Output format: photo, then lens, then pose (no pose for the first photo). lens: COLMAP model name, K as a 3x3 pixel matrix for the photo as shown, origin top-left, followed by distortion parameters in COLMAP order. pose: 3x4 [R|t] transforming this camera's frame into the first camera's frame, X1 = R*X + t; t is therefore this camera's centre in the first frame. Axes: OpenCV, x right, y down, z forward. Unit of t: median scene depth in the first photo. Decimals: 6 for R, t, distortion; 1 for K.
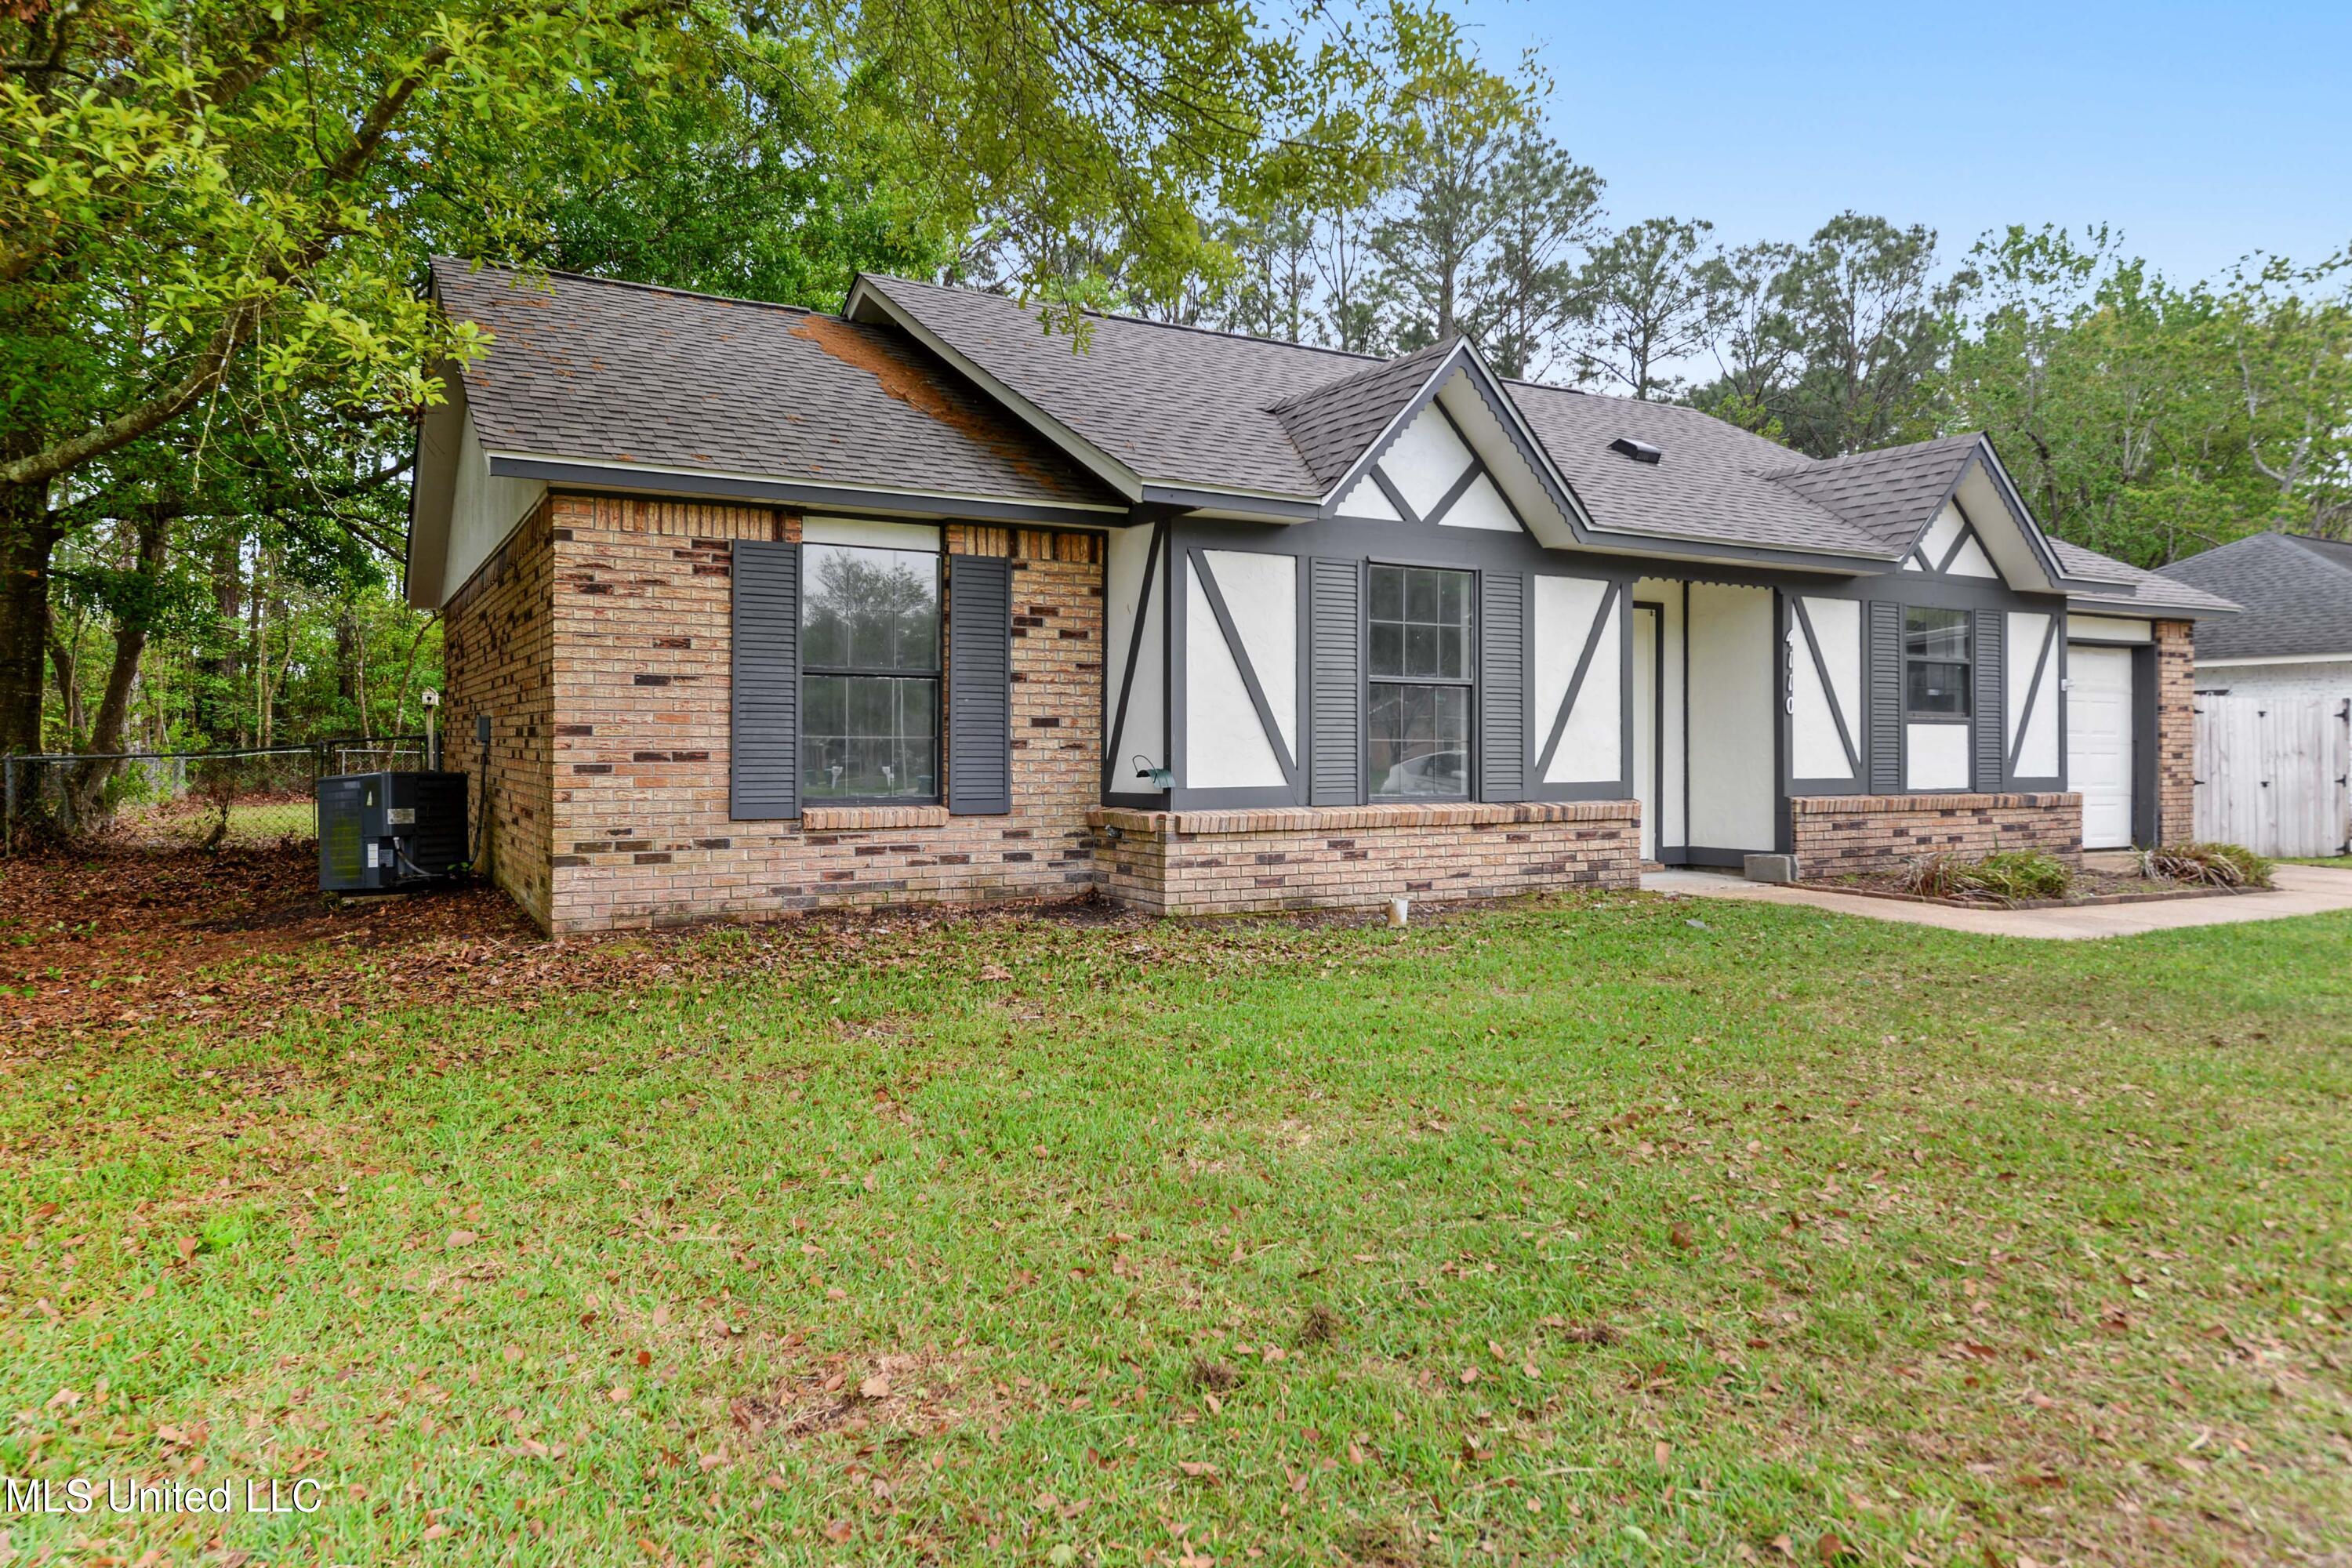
lens RADIAL K [[1486.8, 0, 1175.6], [0, 1486.8, 774.0], [0, 0, 1]] dist [0.007577, 0.000370]
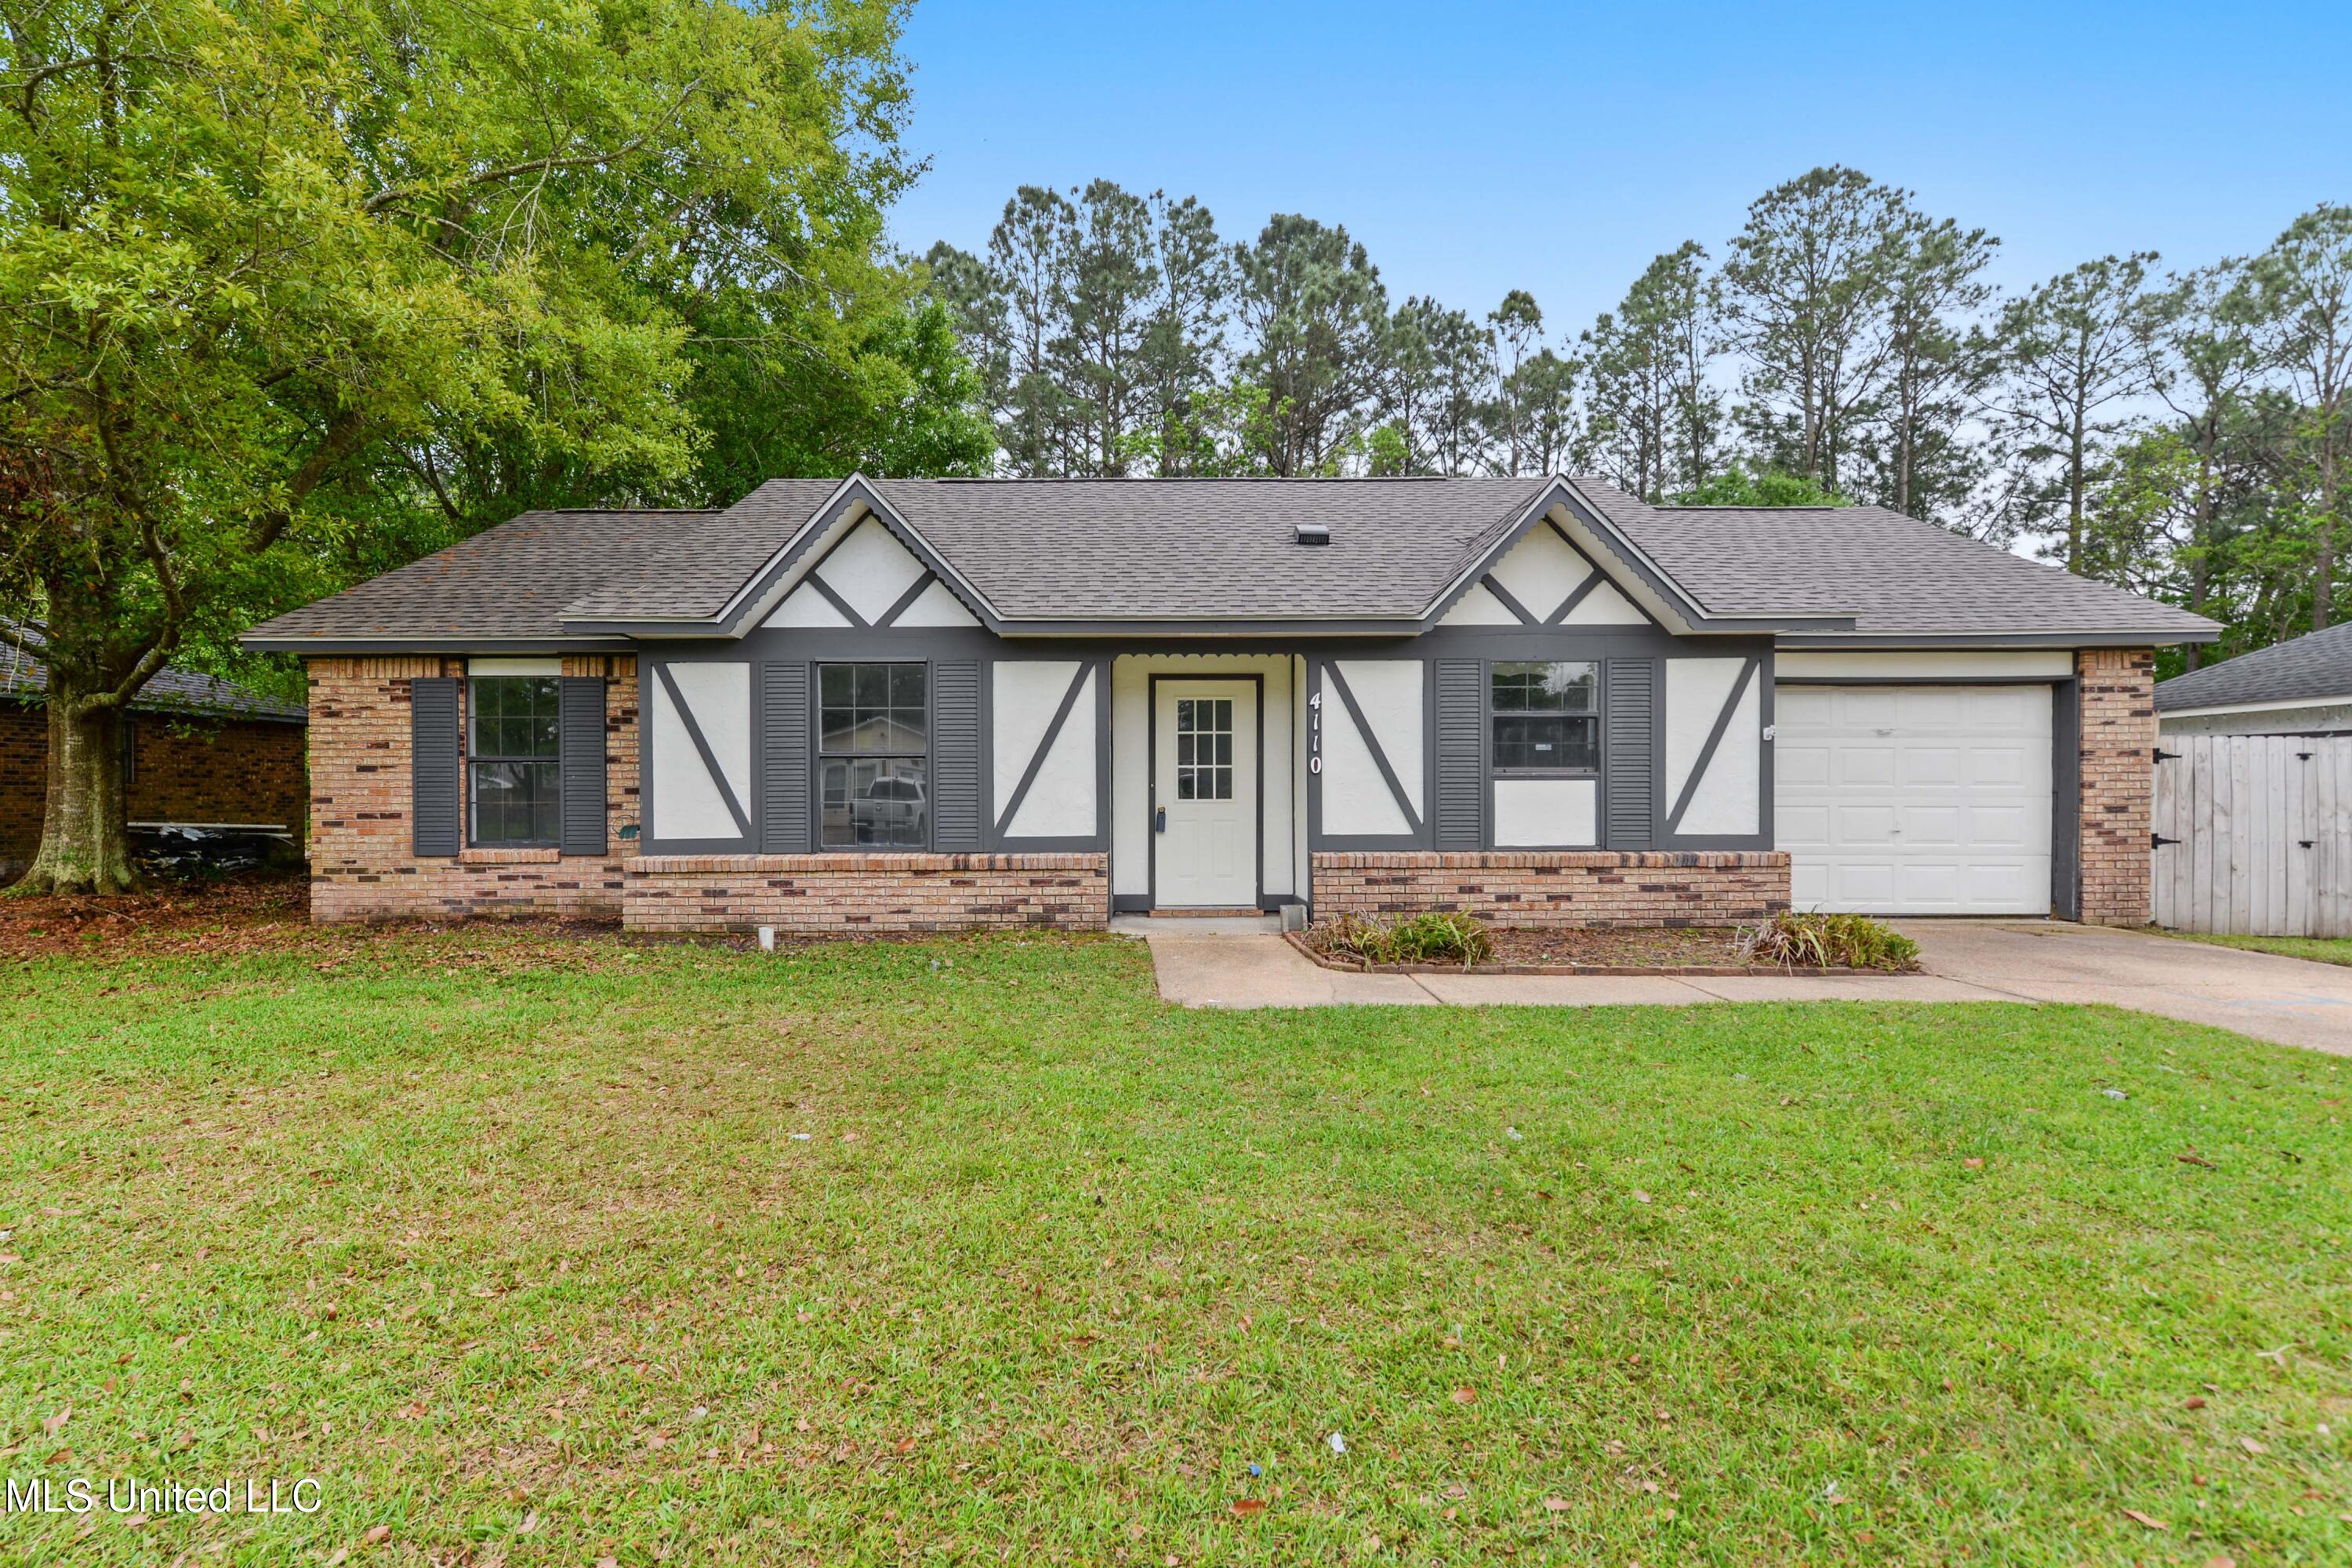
lens RADIAL K [[1091.4, 0, 1198.5], [0, 1091.4, 840.7], [0, 0, 1]] dist [0.004245, -0.000773]
pose [[0.872136, 0.013619, -0.489074, 0.857340], [-0.002508, 0.999724, 0.023368, -0.012458], [0.489257, -0.019153, 0.871929, 0.338526]]
